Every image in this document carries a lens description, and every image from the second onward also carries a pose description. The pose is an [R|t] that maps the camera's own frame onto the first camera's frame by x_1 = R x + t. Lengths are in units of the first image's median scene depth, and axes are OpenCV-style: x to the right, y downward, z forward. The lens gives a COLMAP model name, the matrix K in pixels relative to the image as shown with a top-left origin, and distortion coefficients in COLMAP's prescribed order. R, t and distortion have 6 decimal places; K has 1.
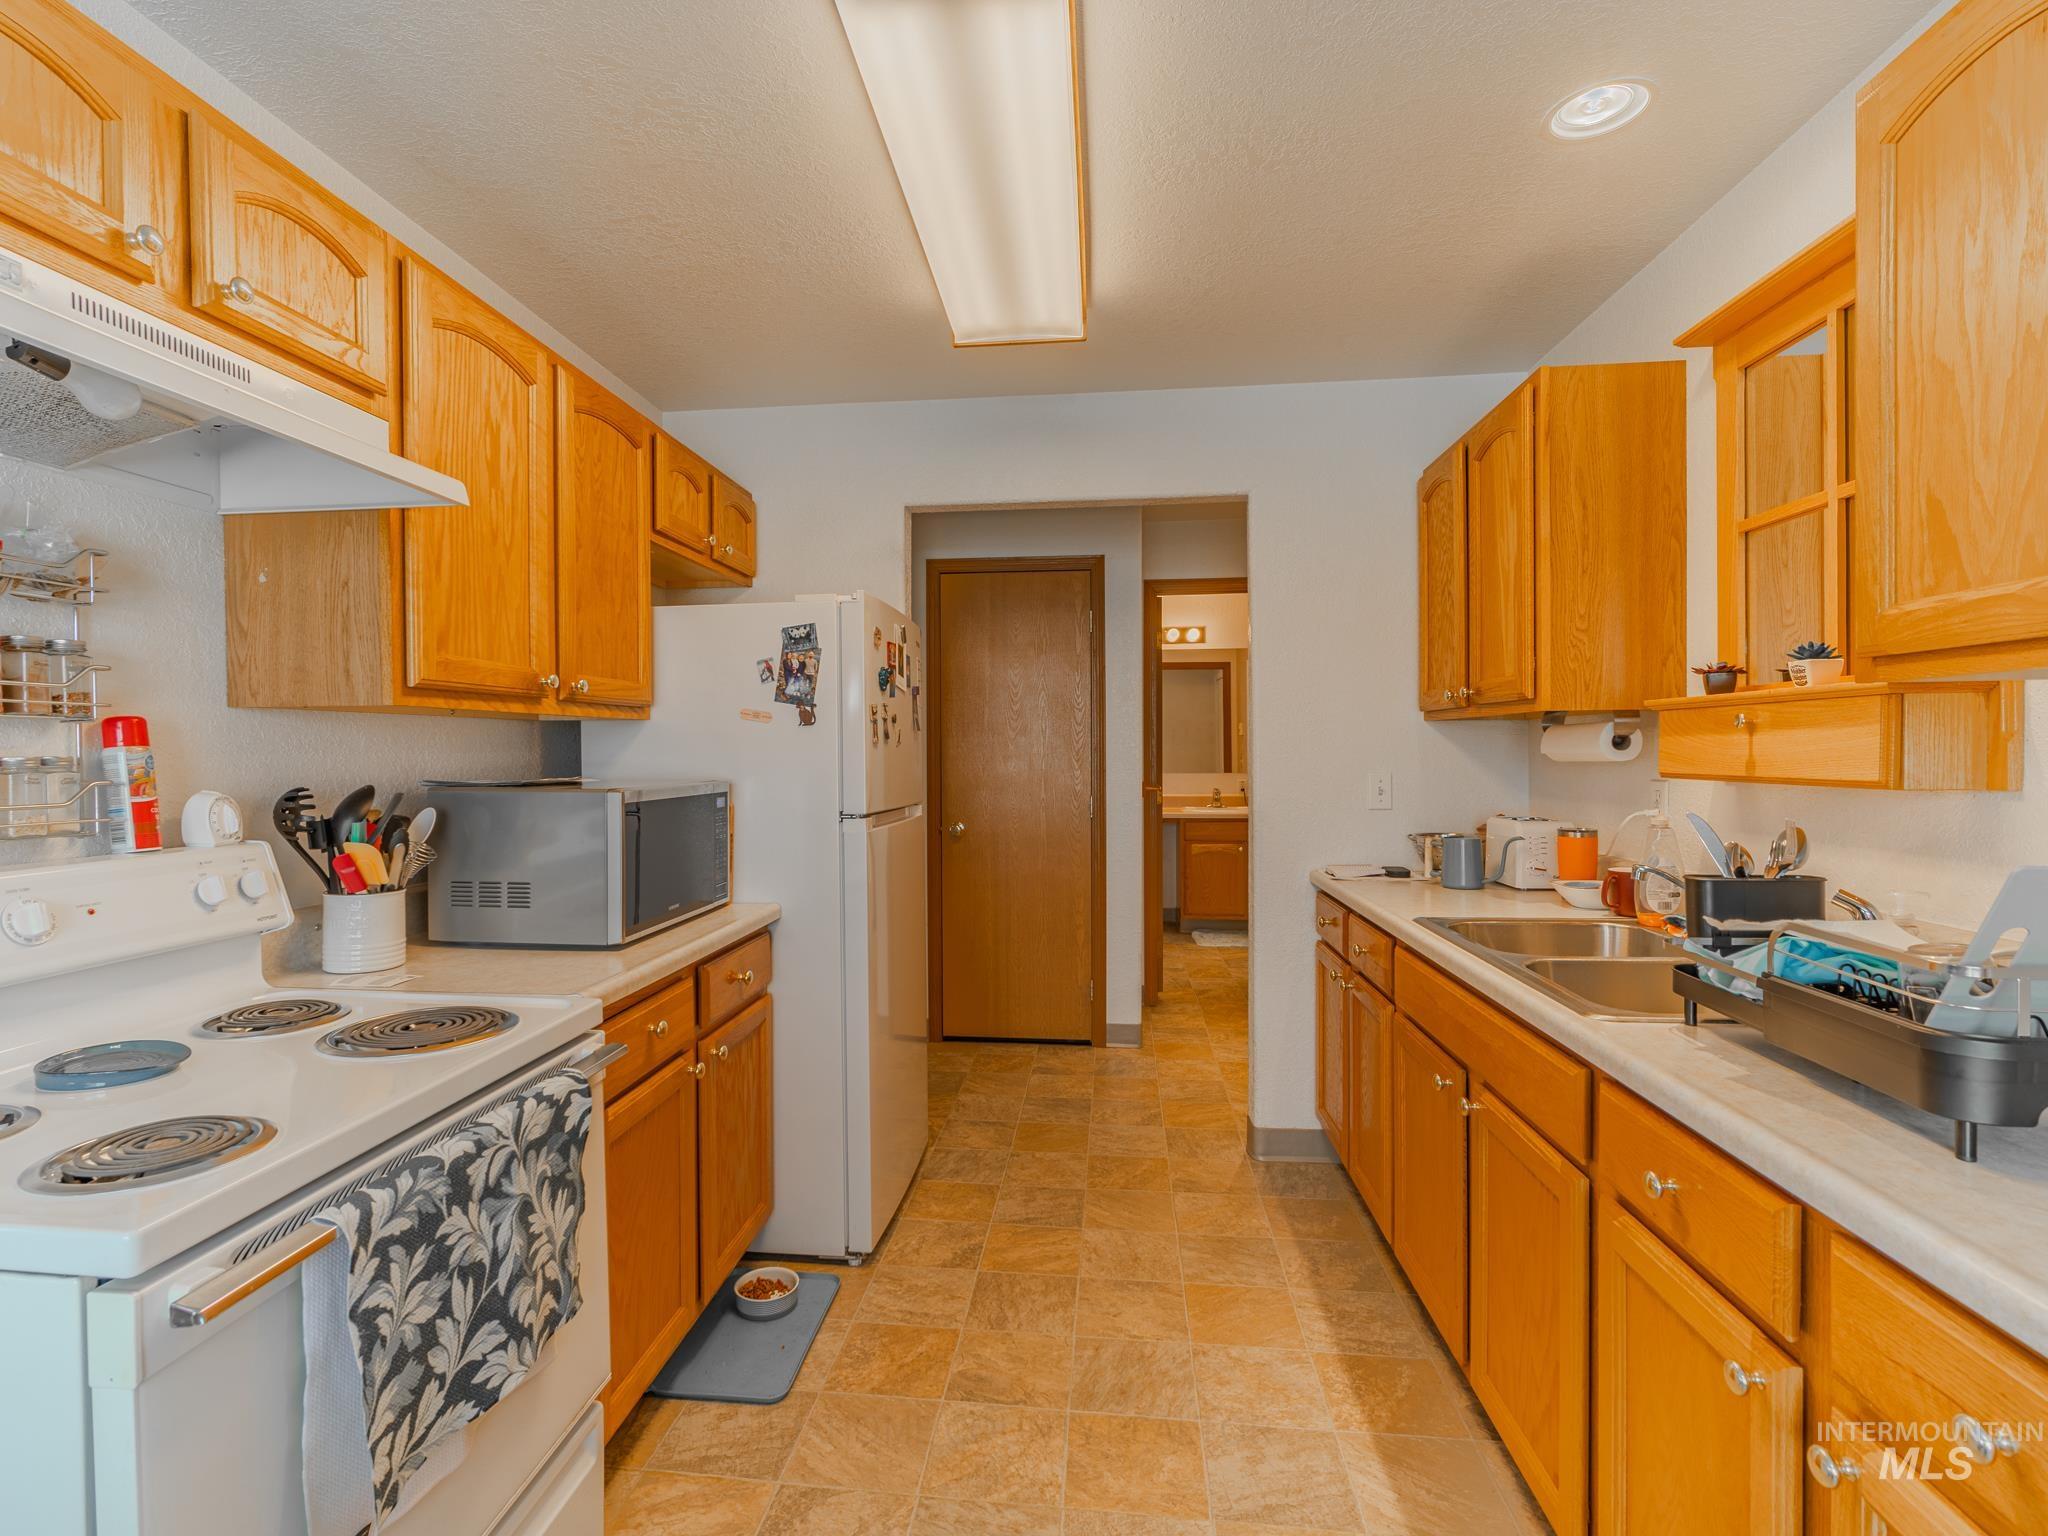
lens RADIAL K [[992.6, 0, 996.1], [0, 992.6, 764.7], [0, 0, 1]] dist [-0.015146, 0.005178]
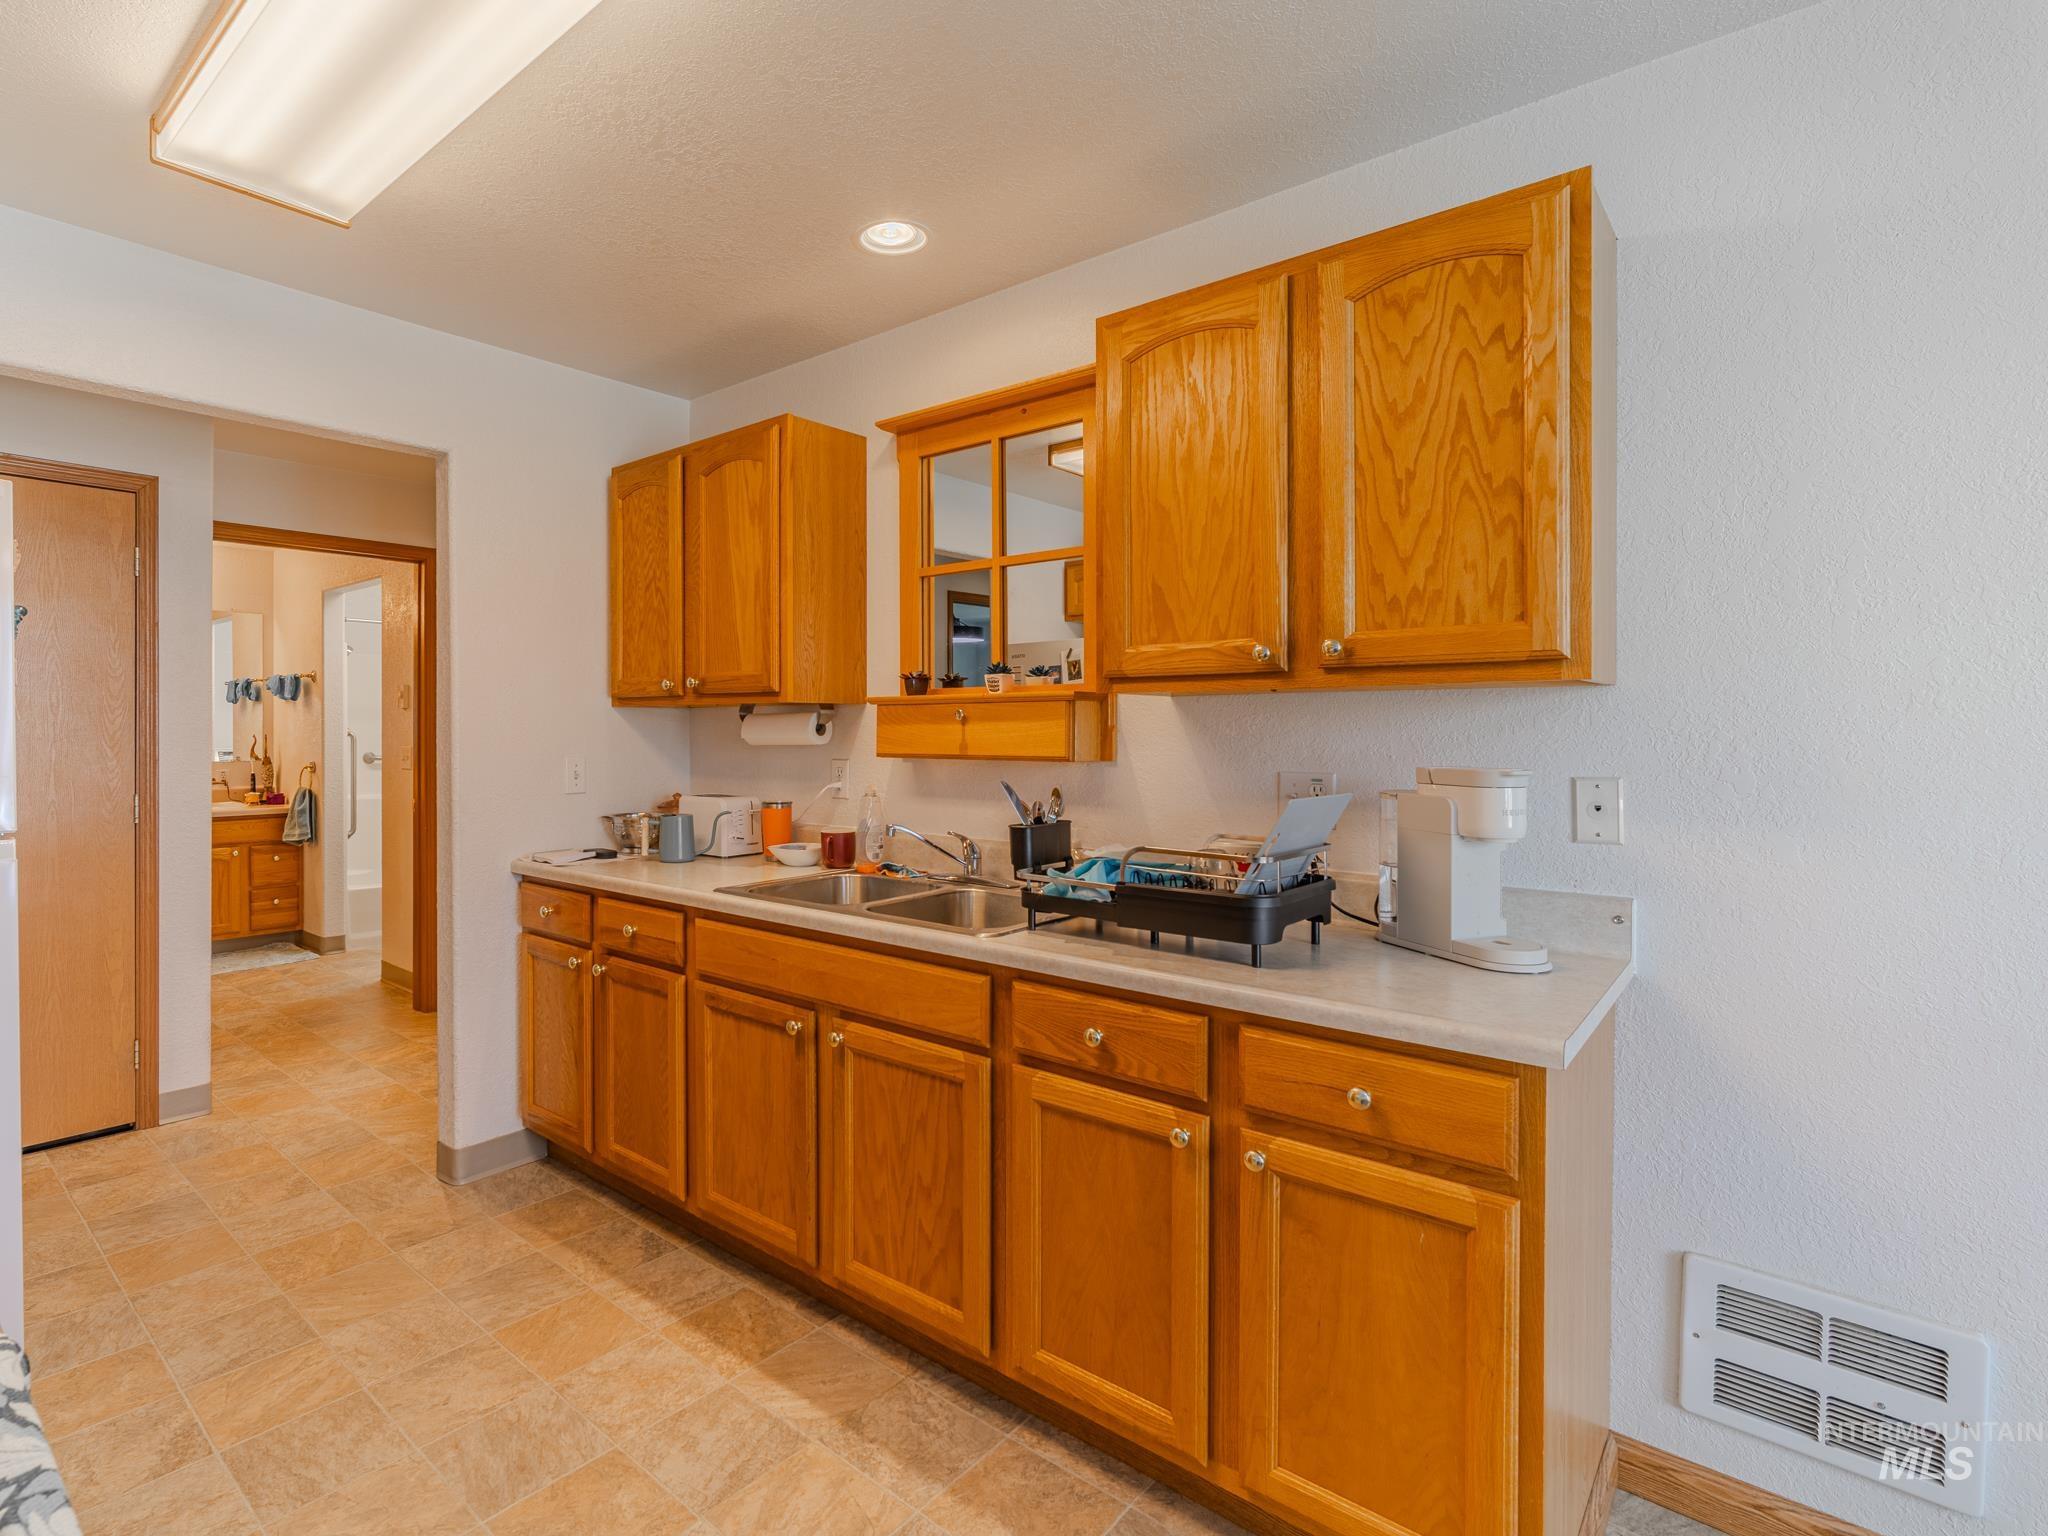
lens RADIAL K [[992.6, 0, 907.3], [0, 992.6, 743.5], [0, 0, 1]] dist [-0.015146, 0.005178]
pose [[0.577115, -0.000726, 0.816663, -0.391856], [0.006448, 0.999972, -0.003668, 0.000260], [-0.816638, 0.007383, 0.577104, 0.224576]]
